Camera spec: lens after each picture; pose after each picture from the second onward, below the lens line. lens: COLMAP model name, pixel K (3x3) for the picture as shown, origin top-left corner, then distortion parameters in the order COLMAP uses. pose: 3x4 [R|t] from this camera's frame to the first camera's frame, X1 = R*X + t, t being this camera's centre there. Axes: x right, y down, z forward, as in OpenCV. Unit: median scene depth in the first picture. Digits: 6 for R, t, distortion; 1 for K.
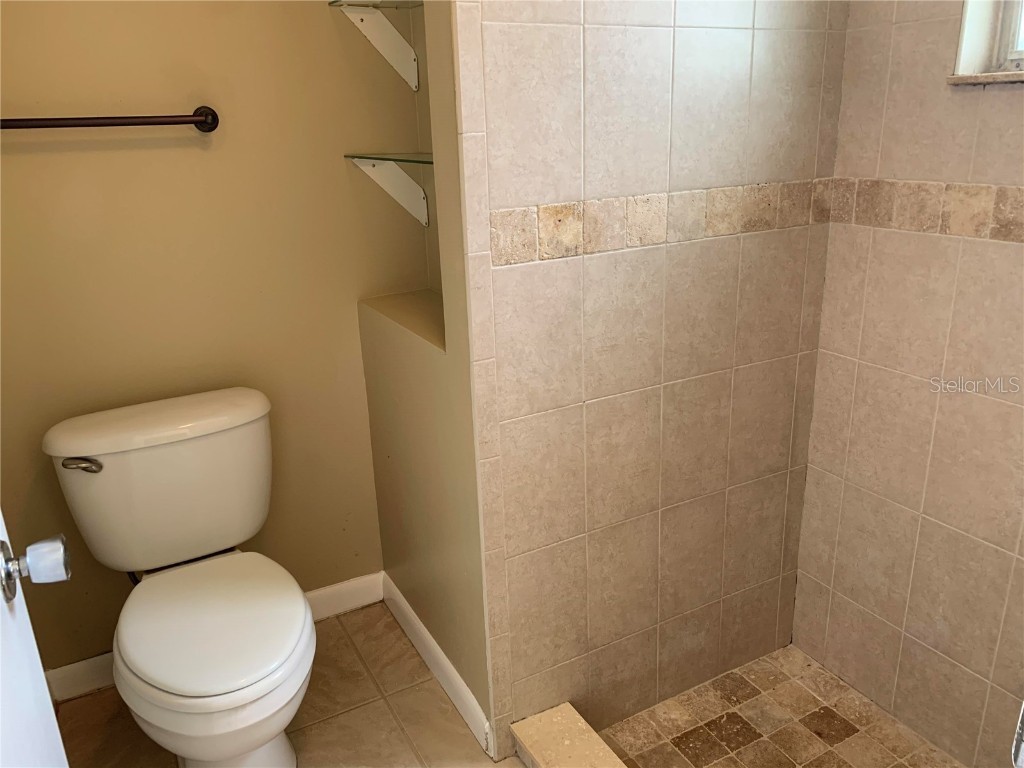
lens RADIAL K [[777.1, 0, 512.0], [0, 777.1, 384.0], [0, 0, 1]] dist [0.107680, -0.253369]
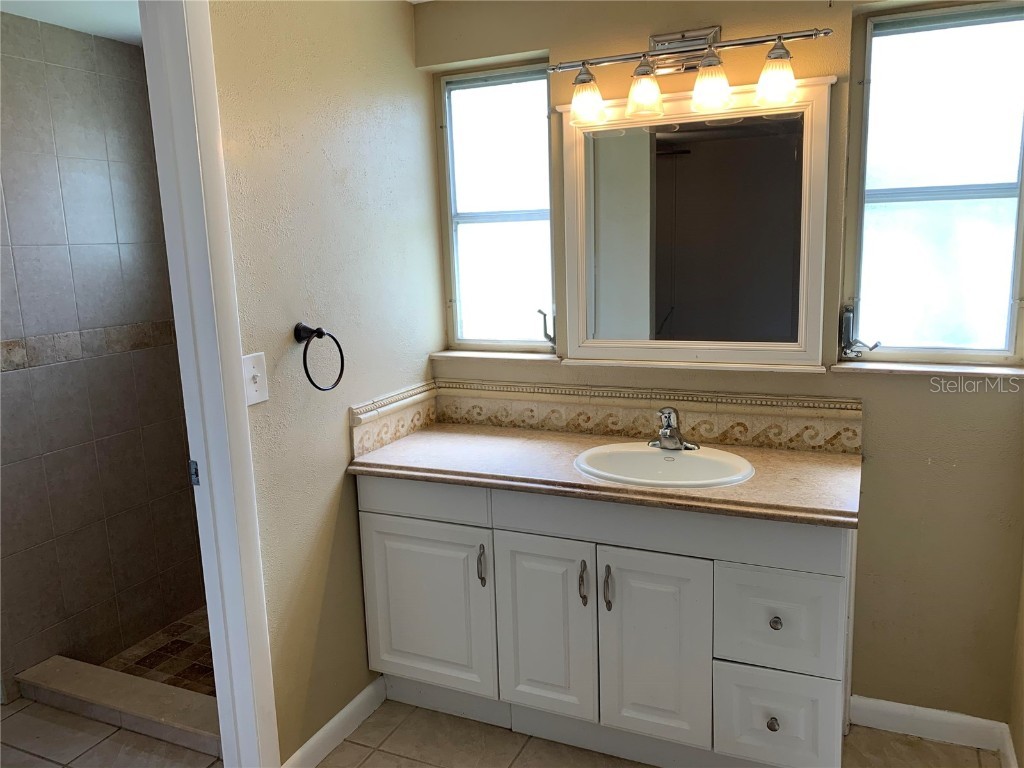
lens RADIAL K [[792.6, 0, 512.0], [0, 792.6, 384.0], [0, 0, 1]] dist [0.006725, -0.001234]
pose [[0.804197, -0.100350, 0.585831, -0.078935], [0.198006, 0.974575, -0.104871, 0.254450], [-0.560412, 0.200335, 0.803619, -0.965620]]
